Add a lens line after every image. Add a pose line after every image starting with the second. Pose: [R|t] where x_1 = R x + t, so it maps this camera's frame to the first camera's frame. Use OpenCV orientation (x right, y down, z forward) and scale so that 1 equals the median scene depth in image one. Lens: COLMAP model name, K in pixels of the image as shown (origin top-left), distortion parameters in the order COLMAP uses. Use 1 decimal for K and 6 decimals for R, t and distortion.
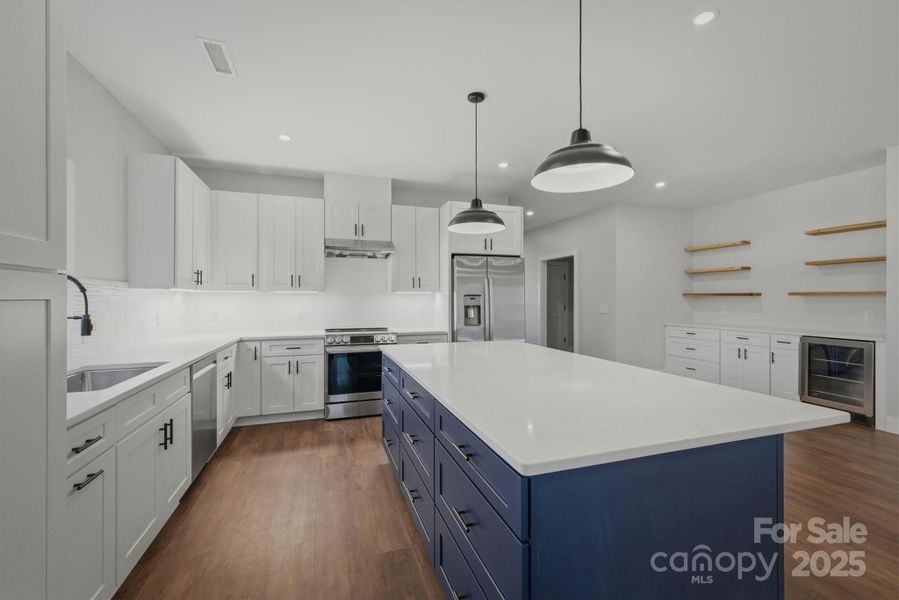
lens RADIAL K [[382.5, 0, 450.0], [0, 382.5, 299.6], [0, 0, 1]] dist [-0.004647, -0.000376]
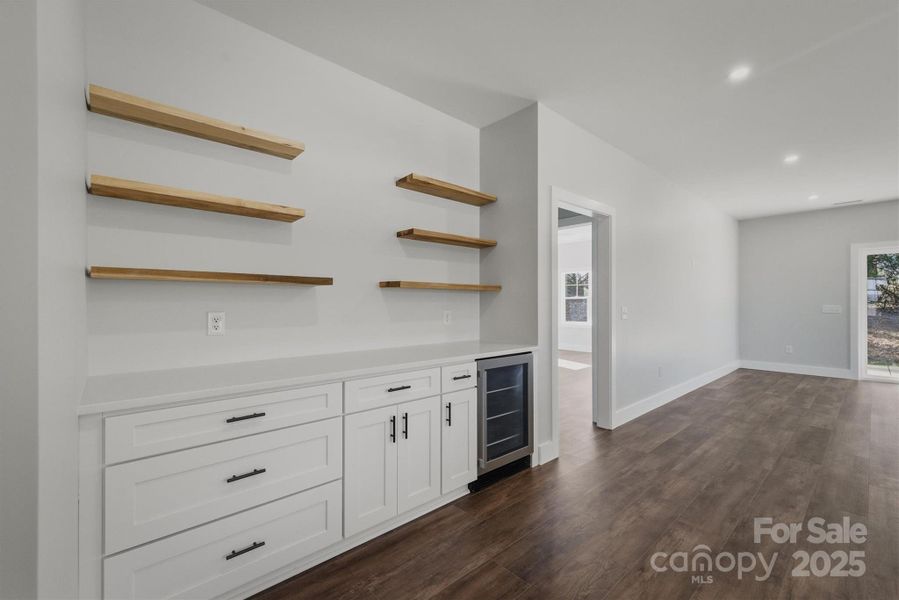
lens RADIAL K [[382.5, 0, 447.5], [0, 382.5, 301.2], [0, 0, 1]] dist [-0.004647, -0.000376]
pose [[-0.388536, 0.001104, 0.921433, 0.374678], [0.001290, 0.999999, -0.000654, 0.009031], [-0.921433, 0.000934, -0.388537, 1.110347]]
